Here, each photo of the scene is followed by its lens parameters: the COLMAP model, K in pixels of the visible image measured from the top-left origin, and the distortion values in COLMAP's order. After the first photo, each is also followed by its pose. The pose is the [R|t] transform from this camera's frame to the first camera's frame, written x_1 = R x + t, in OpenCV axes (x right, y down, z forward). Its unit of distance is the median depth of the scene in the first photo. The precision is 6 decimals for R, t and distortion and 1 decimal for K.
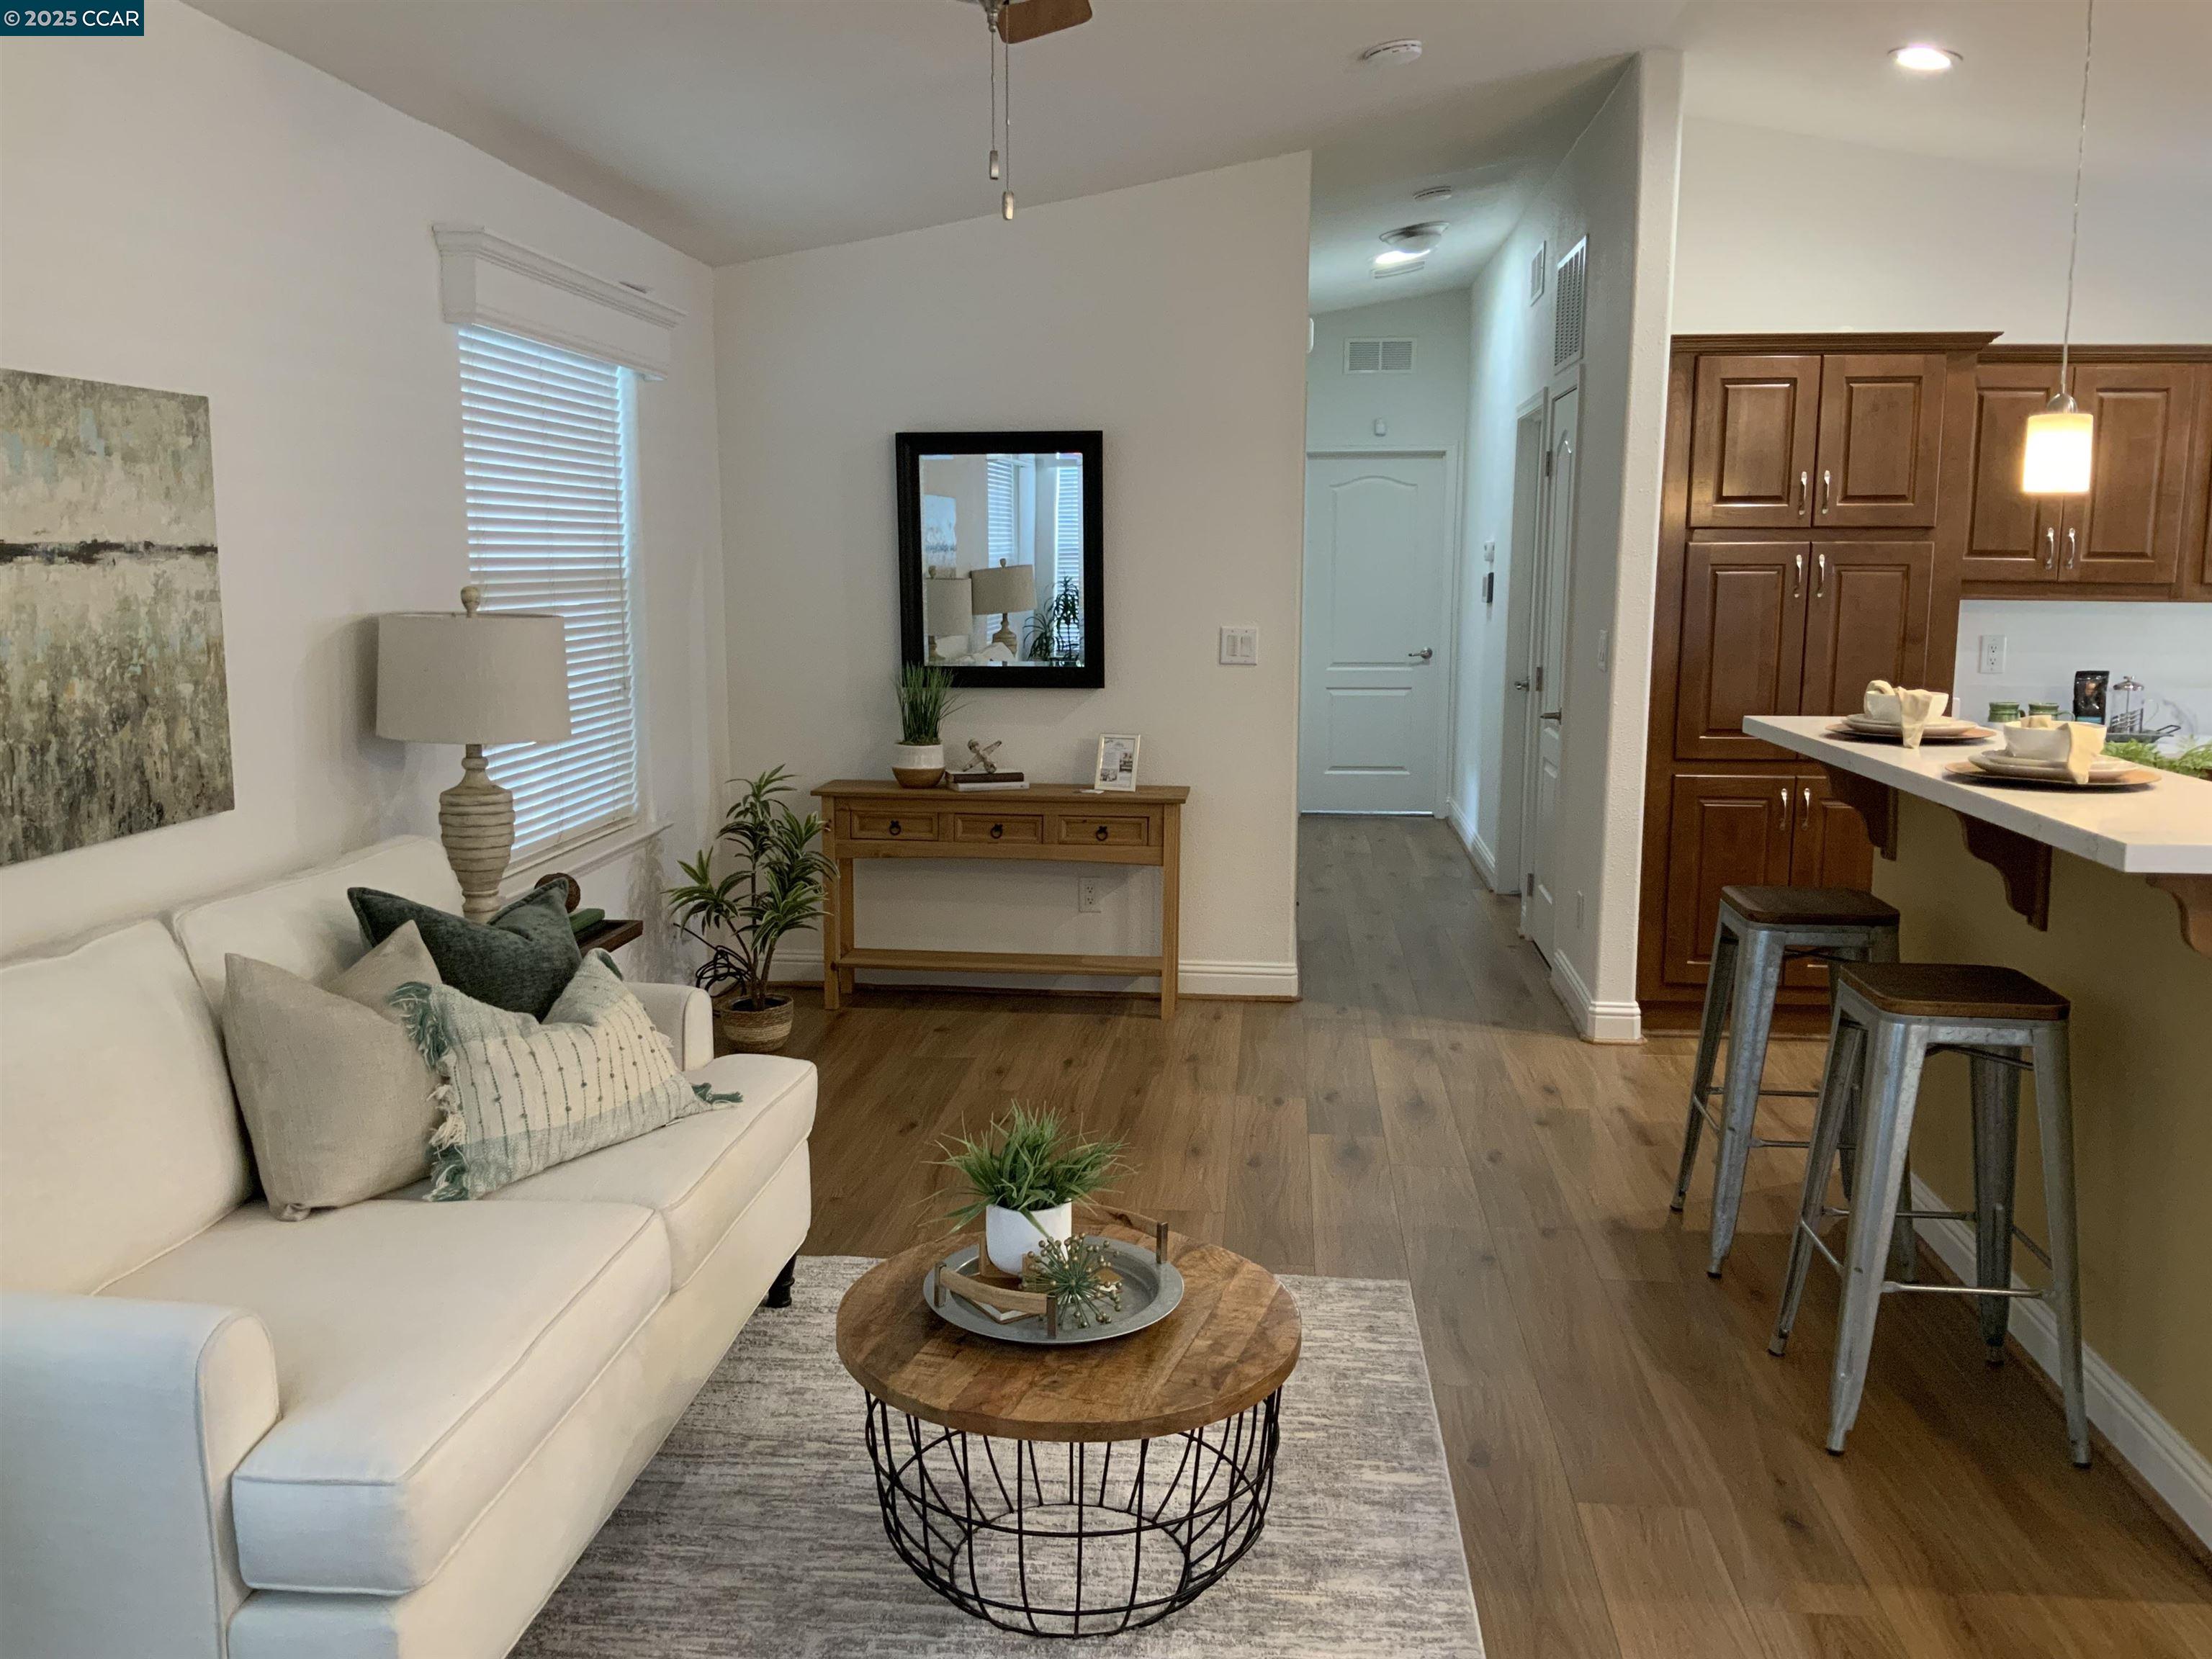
lens RADIAL K [[1819.7, 0, 1102.2], [0, 1819.7, 821.7], [0, 0, 1]] dist [0.116150, -0.237932]
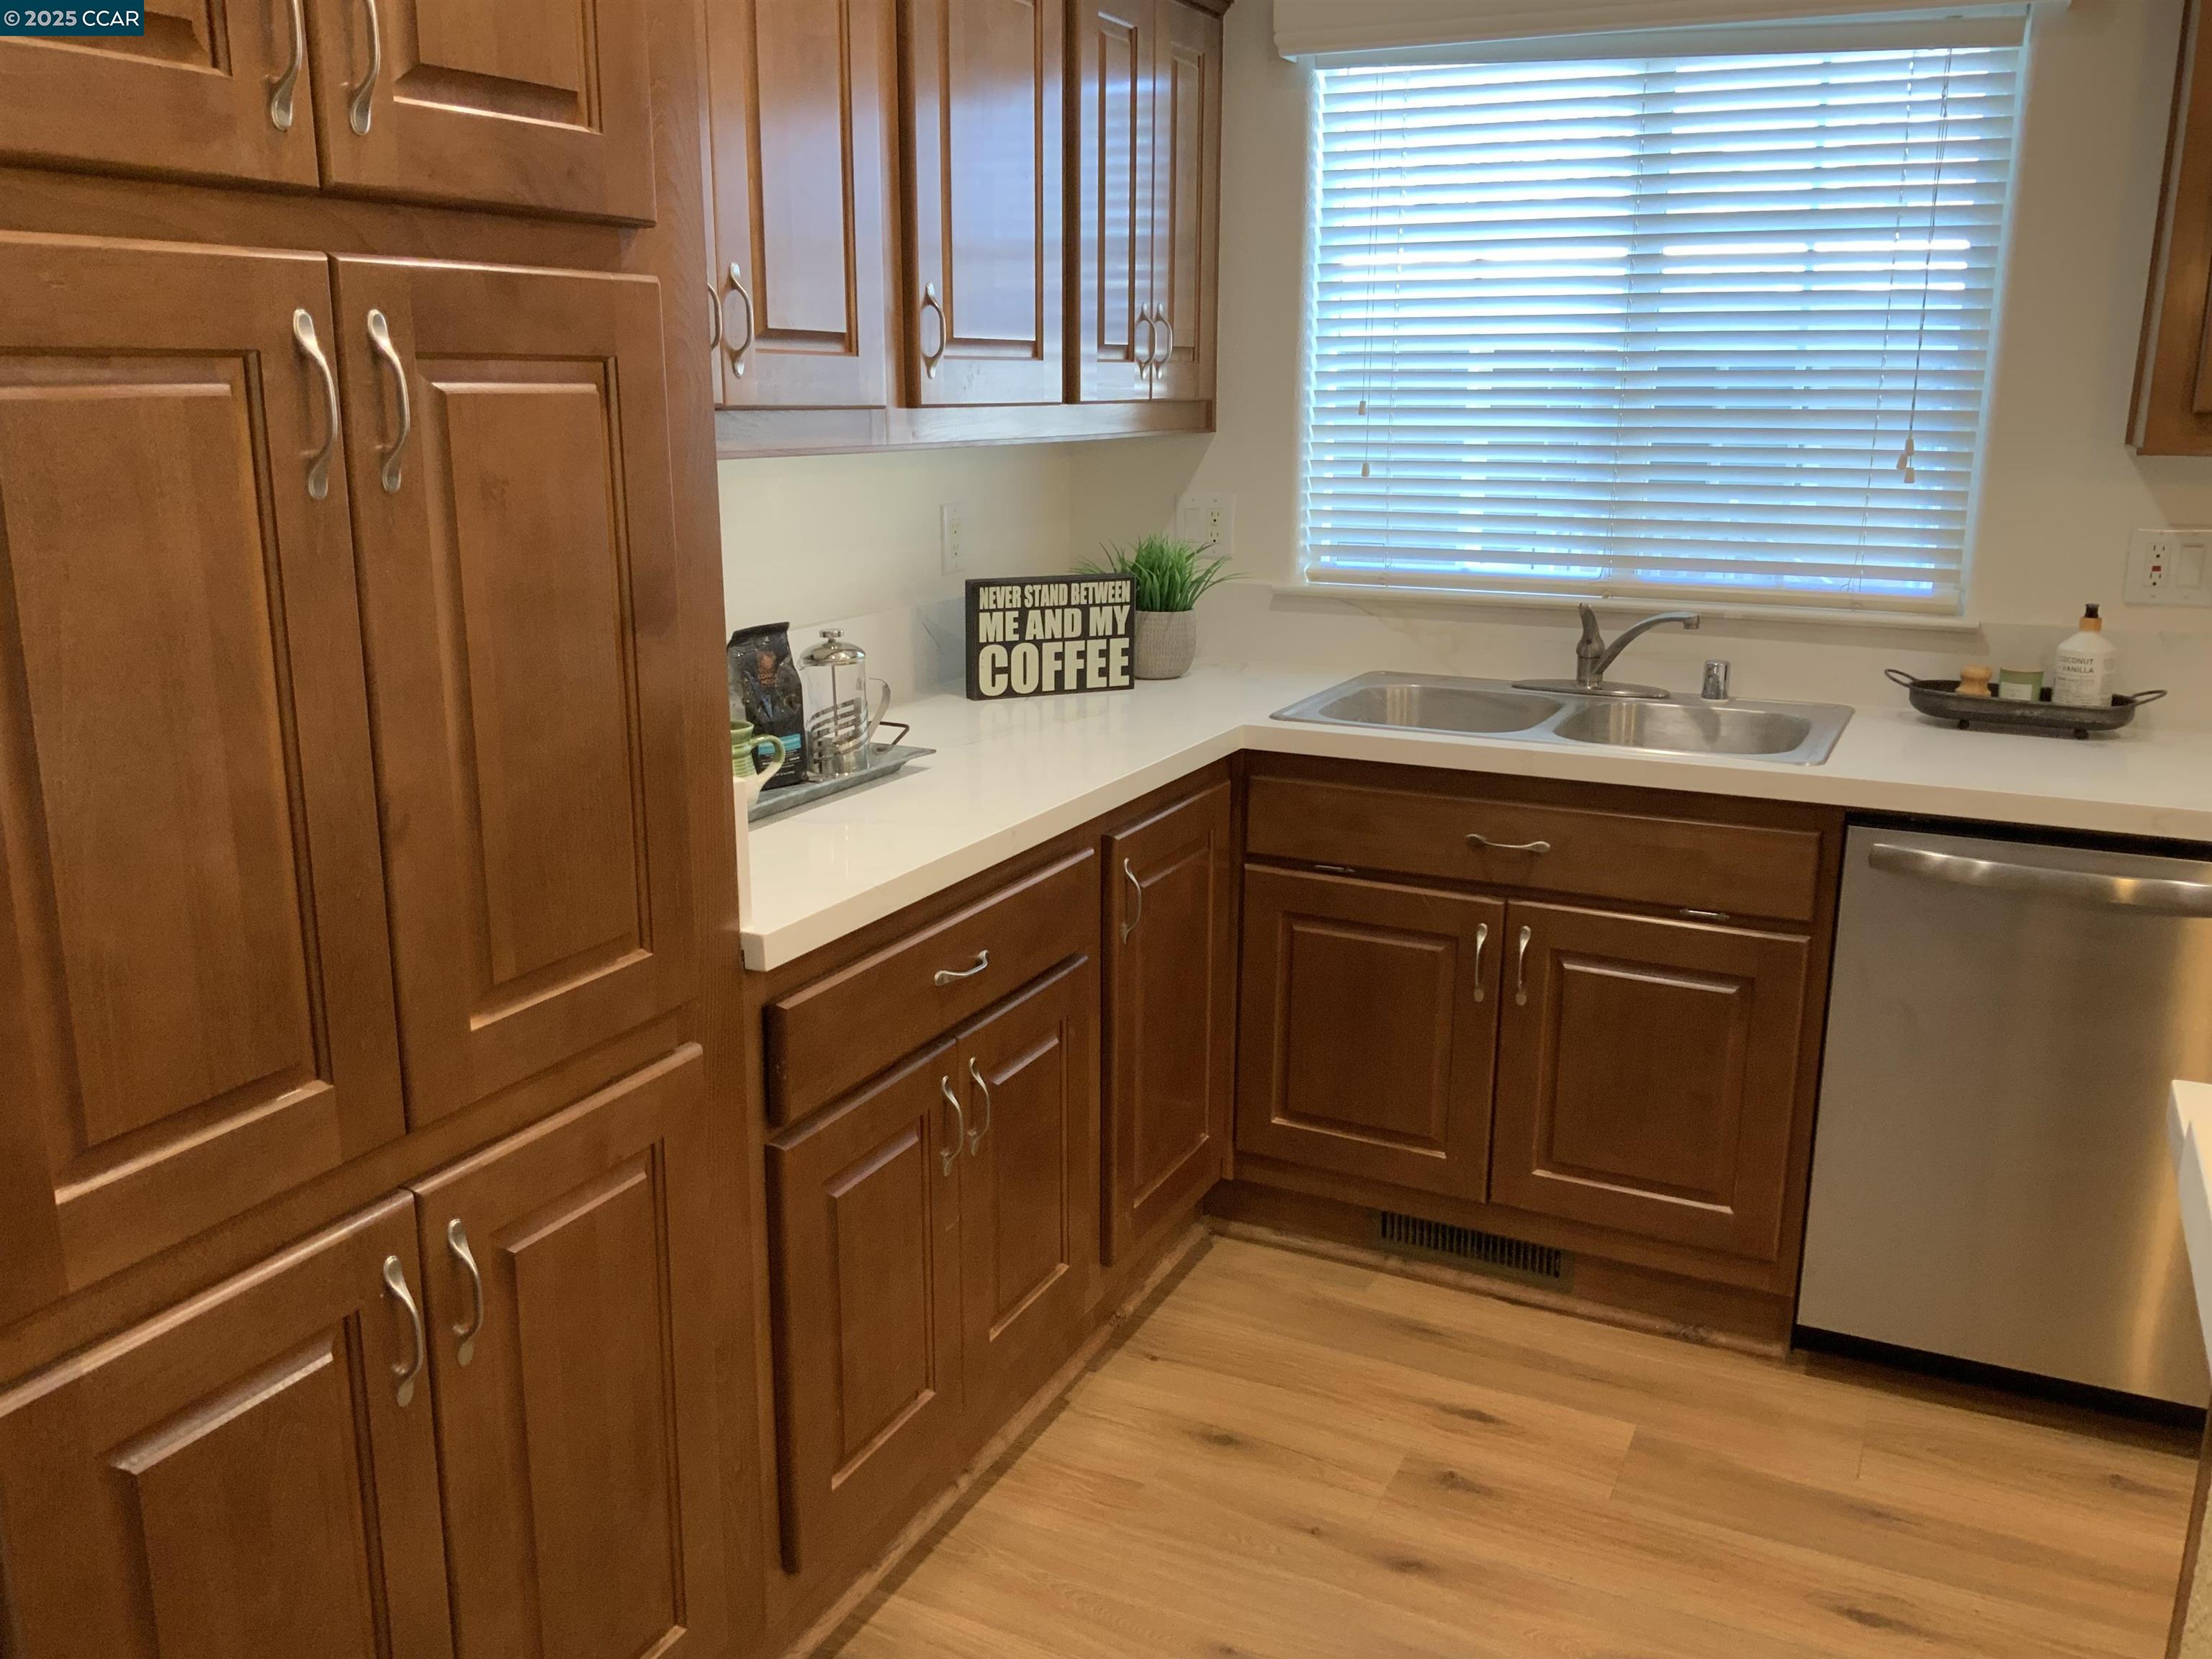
lens RADIAL K [[1819.7, 0, 1102.2], [0, 1819.7, 821.7], [0, 0, 1]] dist [0.116150, -0.237932]
pose [[0.352076, -0.224072, 0.908754, 0.183792], [0.133191, 0.973034, 0.188320, -0.108676], [-0.926446, 0.054735, 0.372426, 0.795161]]
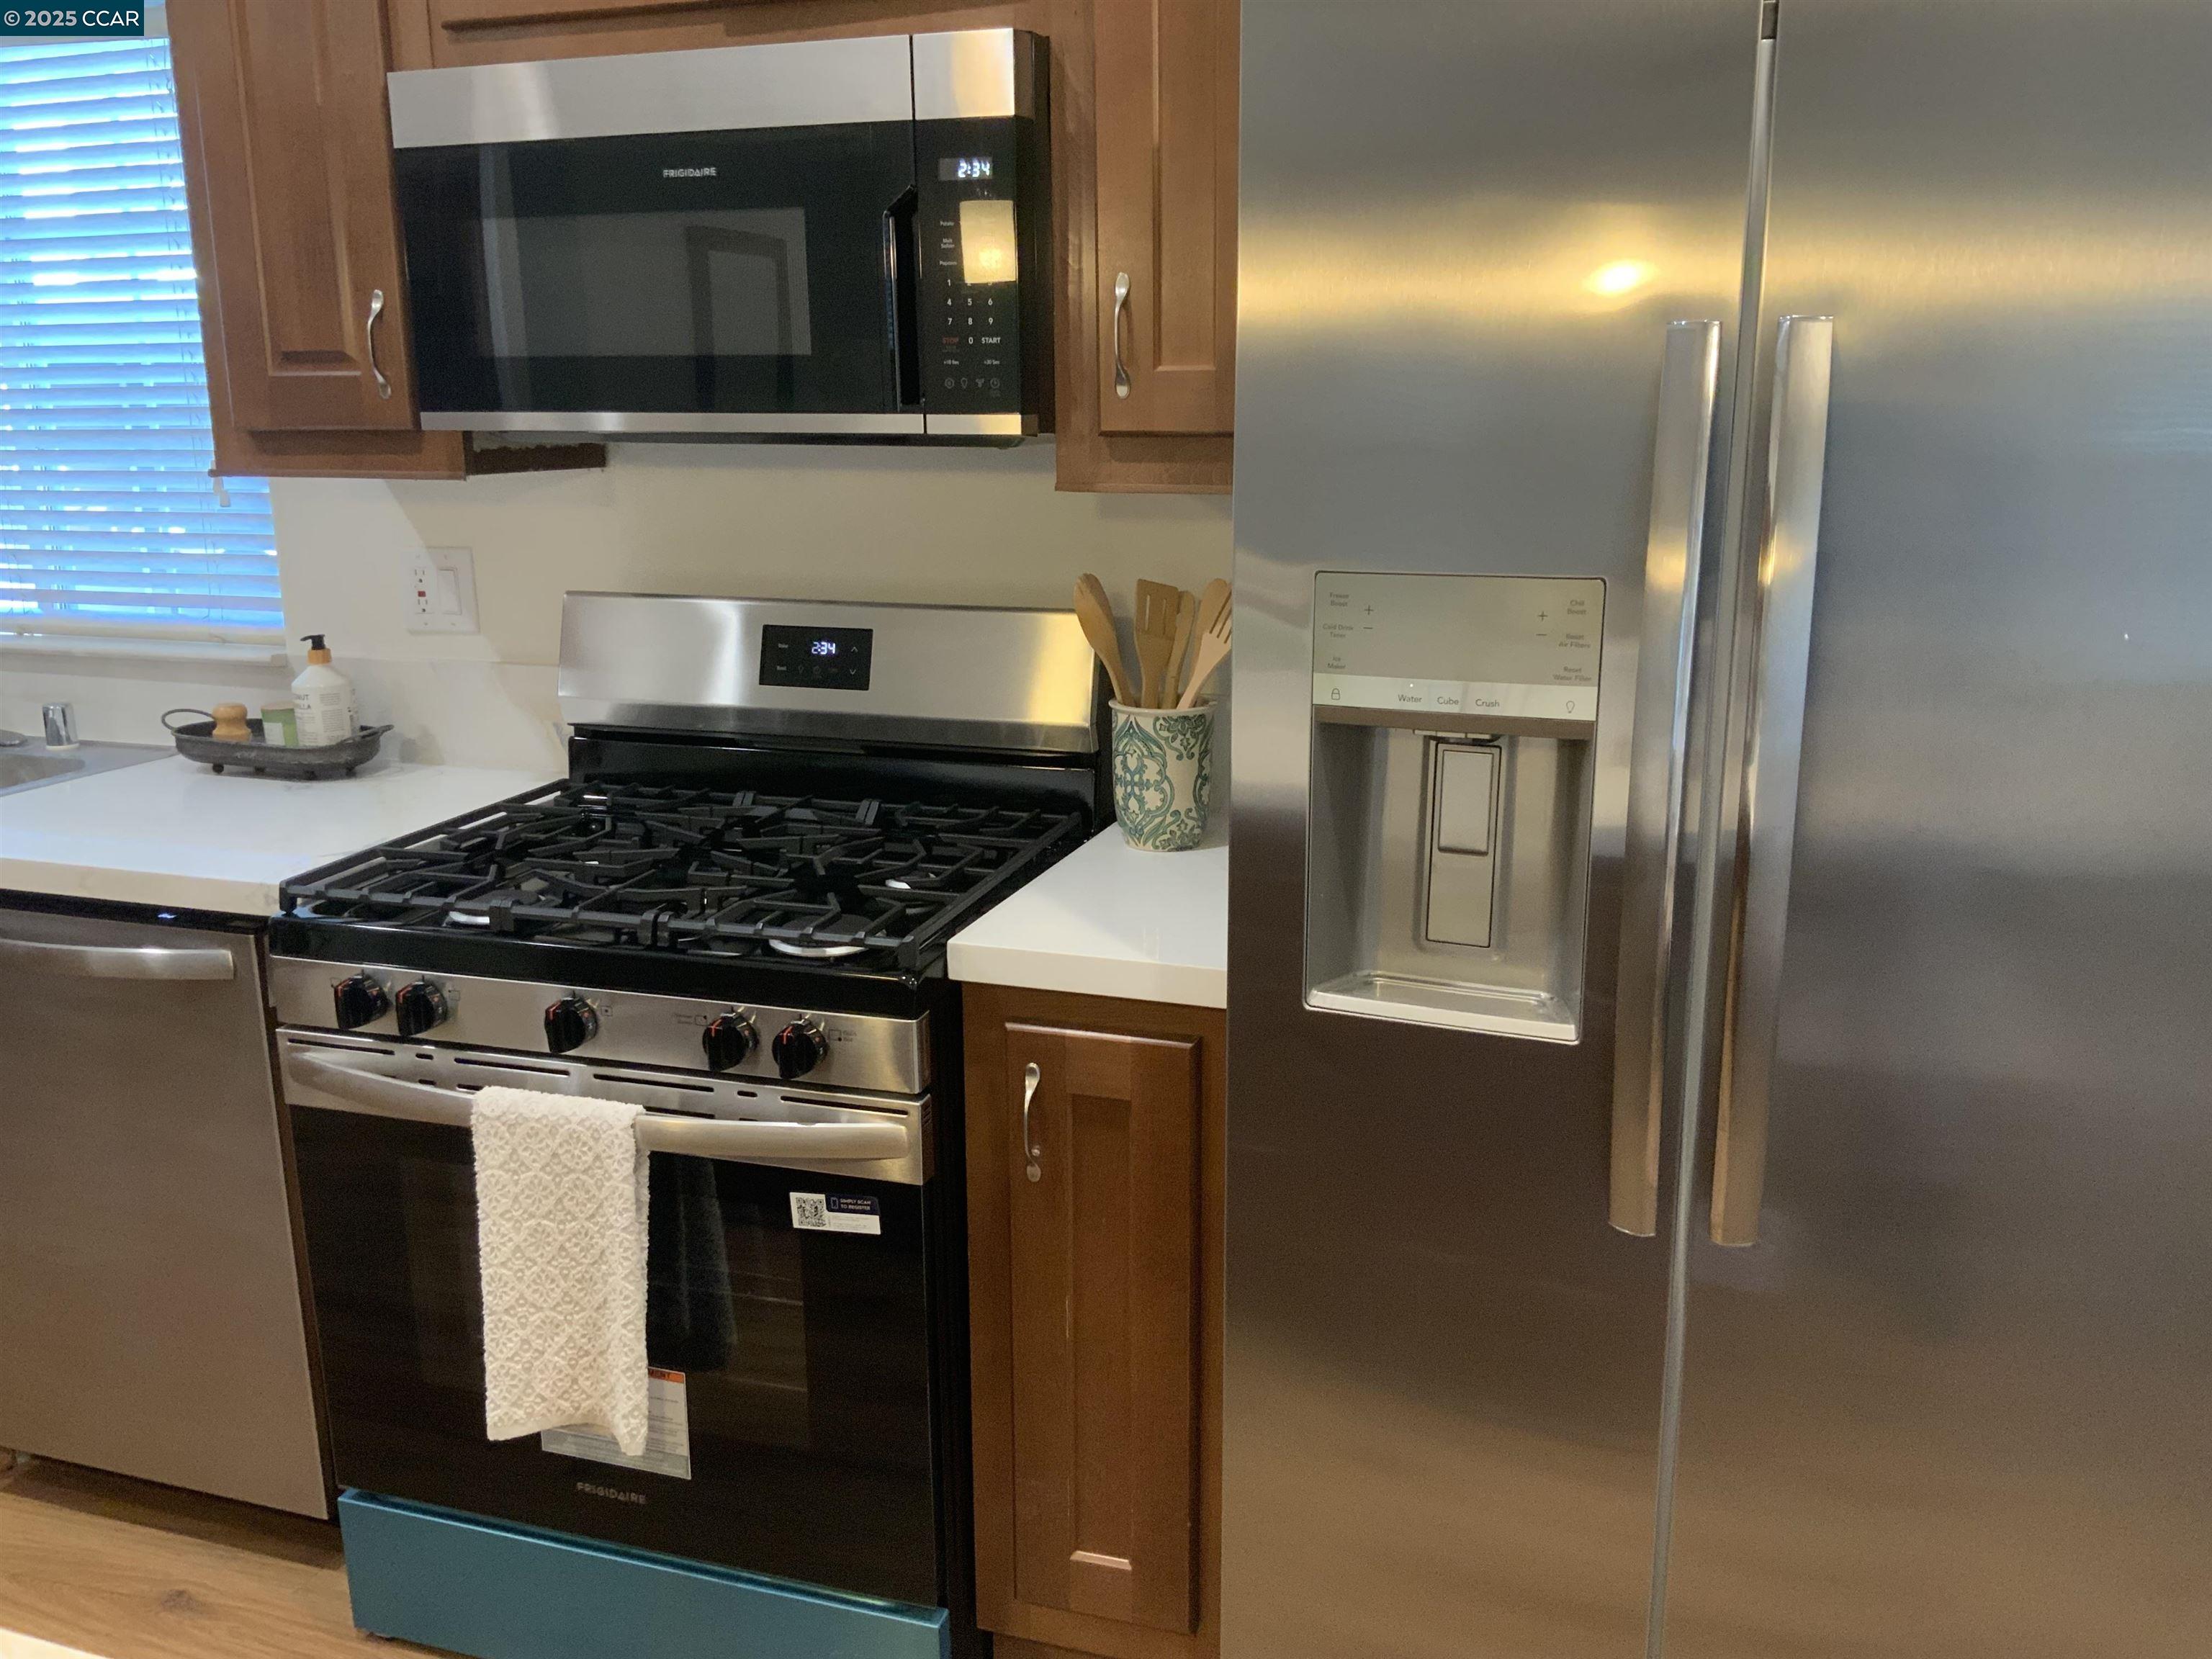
lens RADIAL K [[1819.7, 0, 1102.2], [0, 1819.7, 821.7], [0, 0, 1]] dist [0.116150, -0.237932]
pose [[0.226969, -0.234028, 0.945365, 0.337650], [0.150411, 0.967476, 0.203390, -0.056268], [-0.962217, 0.096030, 0.254787, 0.429611]]
